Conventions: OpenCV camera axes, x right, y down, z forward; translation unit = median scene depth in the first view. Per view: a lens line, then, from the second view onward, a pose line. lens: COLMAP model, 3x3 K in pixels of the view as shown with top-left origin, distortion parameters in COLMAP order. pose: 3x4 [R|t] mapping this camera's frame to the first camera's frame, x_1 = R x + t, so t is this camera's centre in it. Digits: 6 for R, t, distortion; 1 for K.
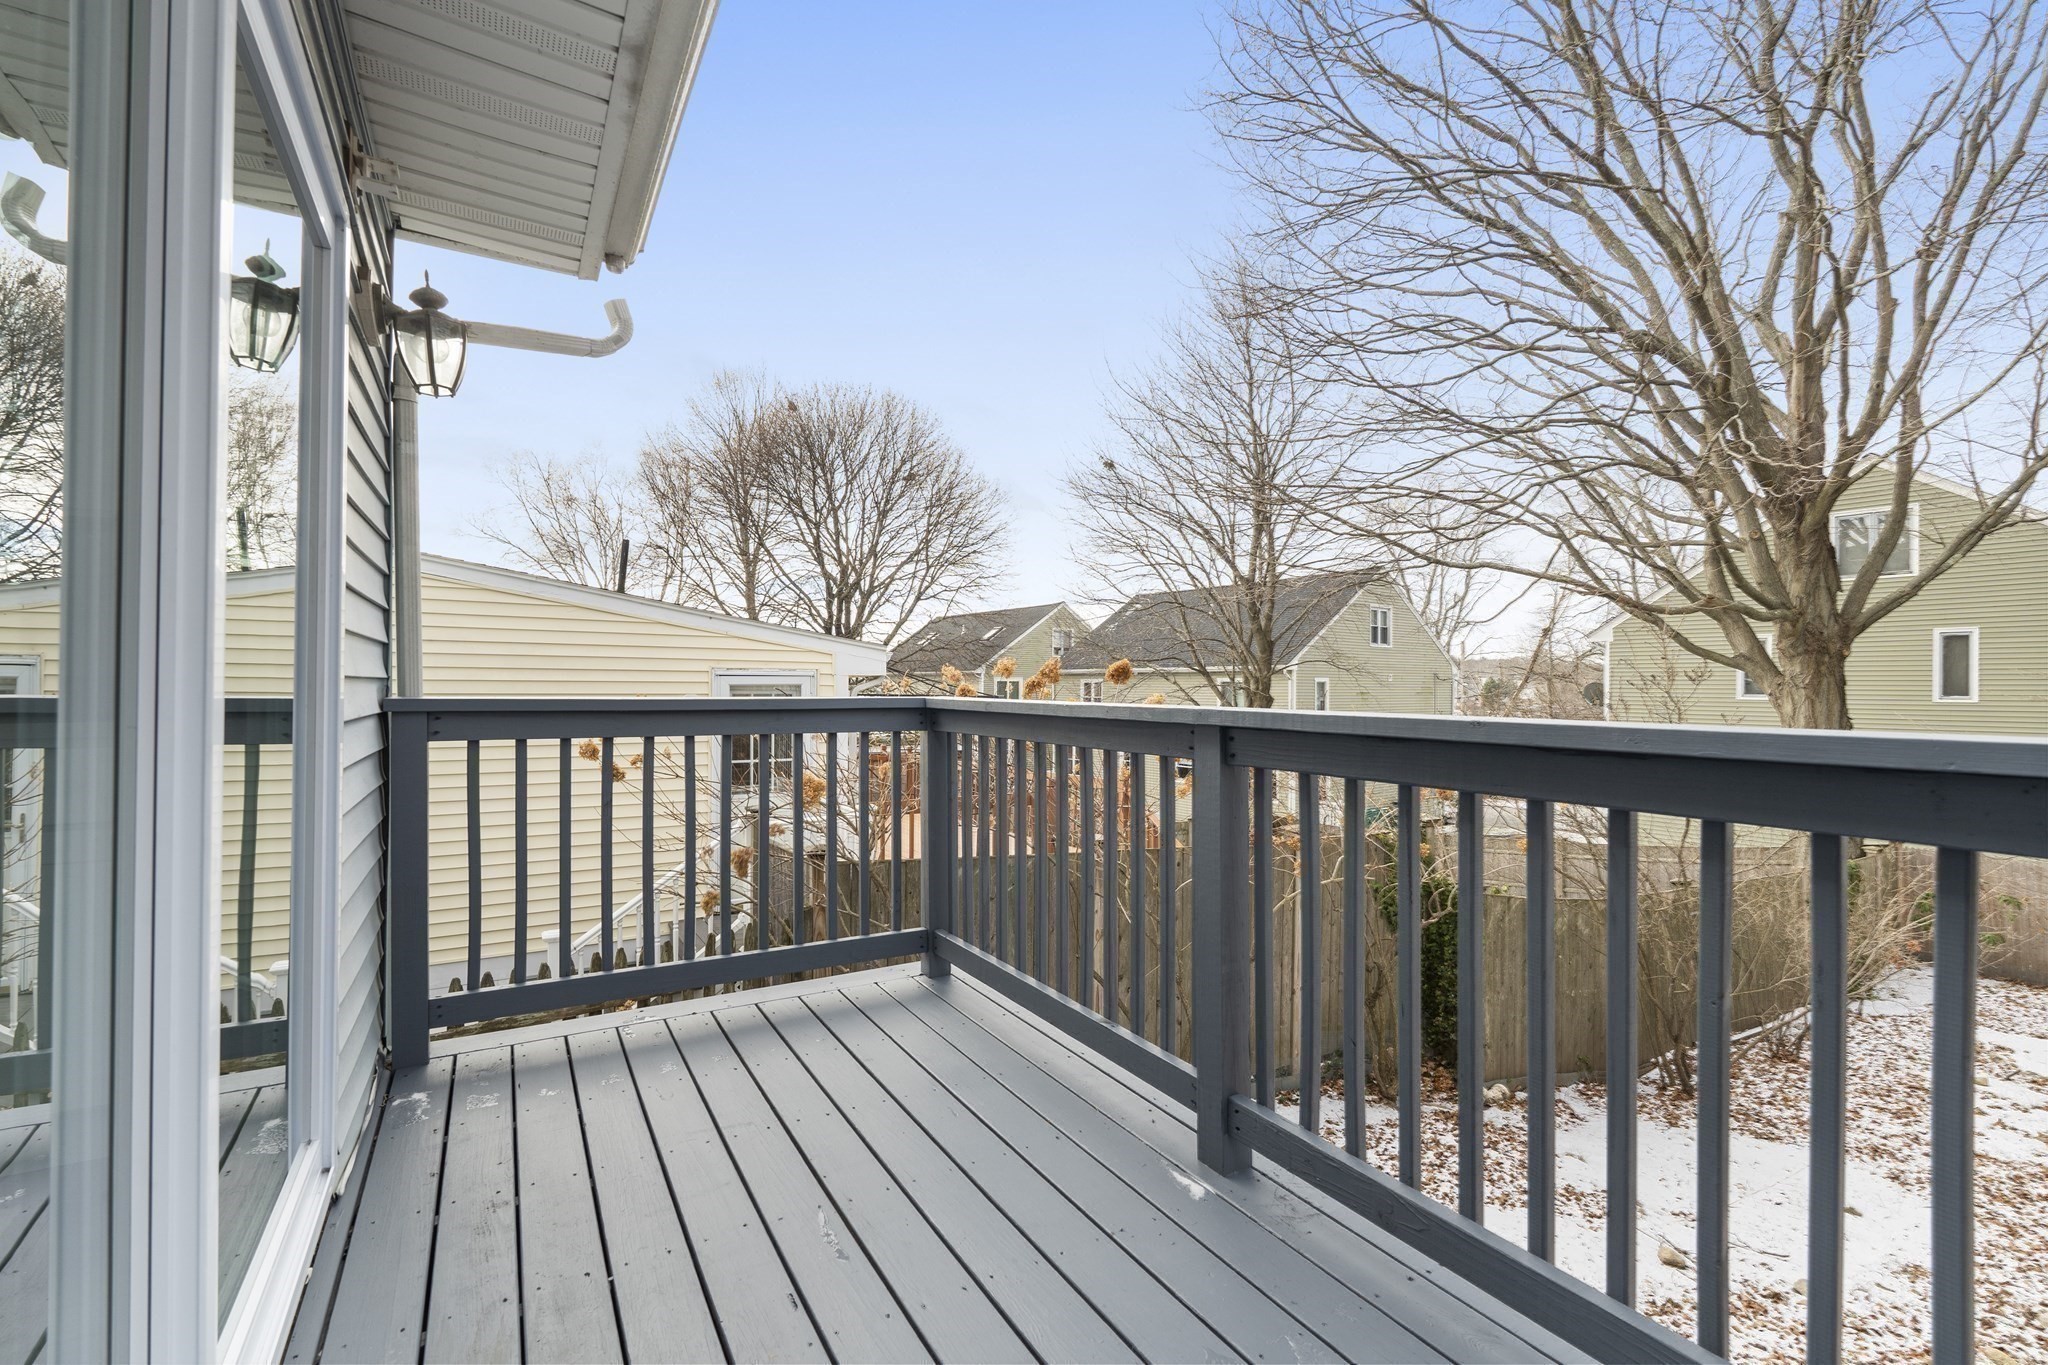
lens RADIAL K [[906.5, 0, 1025.8], [0, 906.5, 692.1], [0, 0, 1]] dist [-0.007872, 0.001912]
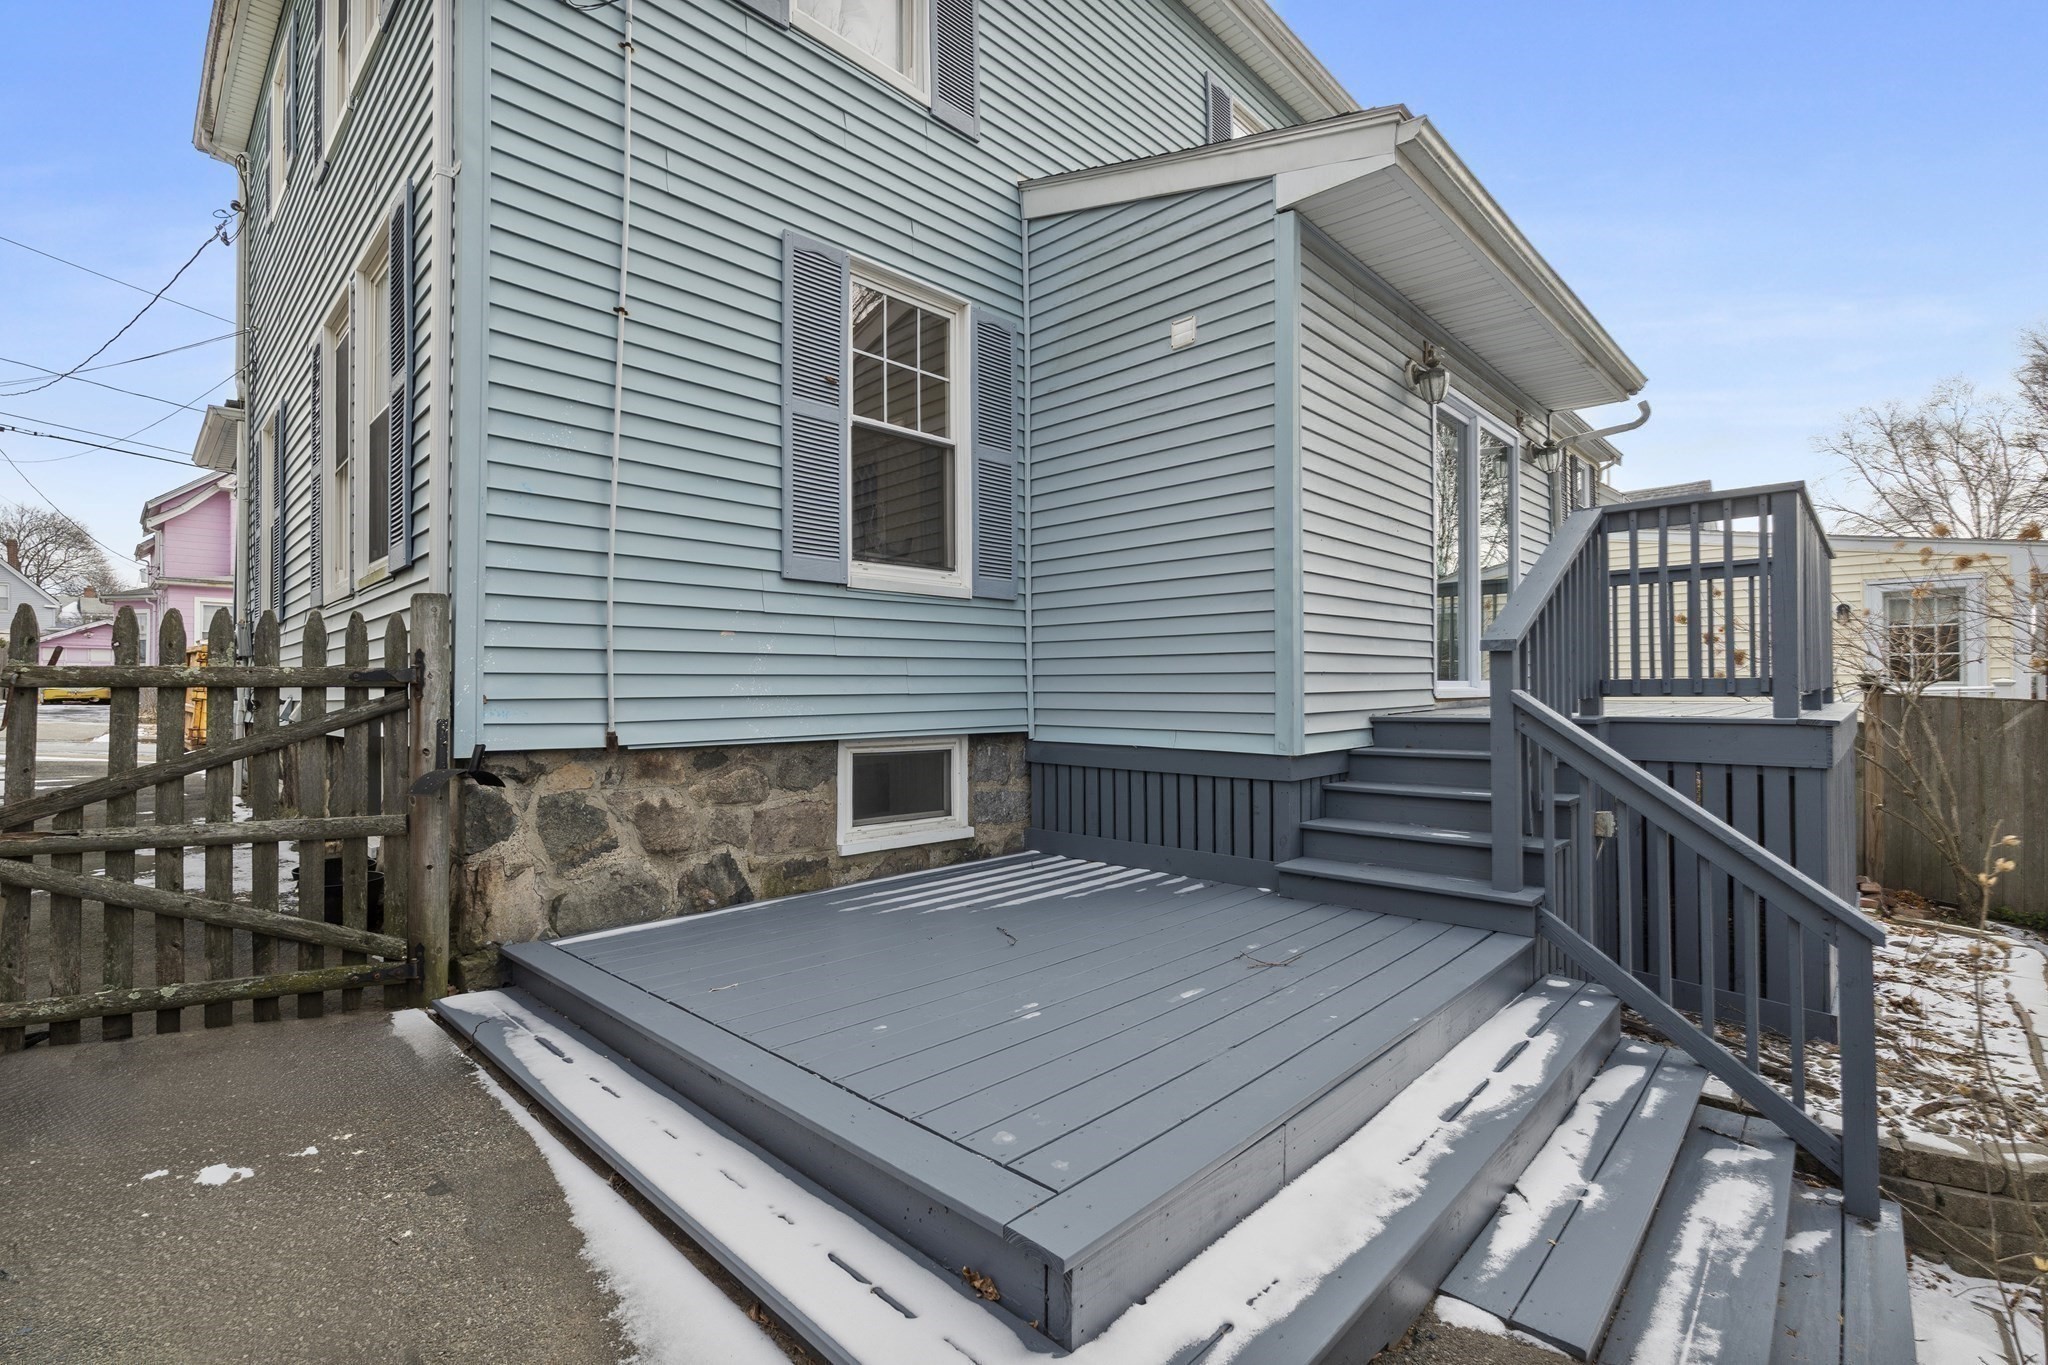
lens RADIAL K [[906.5, 0, 1012.6], [0, 906.5, 686.8], [0, 0, 1]] dist [-0.007872, 0.001912]
pose [[0.251408, -0.015022, -0.967764, 0.260930], [0.009860, 0.999867, -0.012959, 0.057041], [0.967831, -0.006284, 0.251523, -0.214891]]
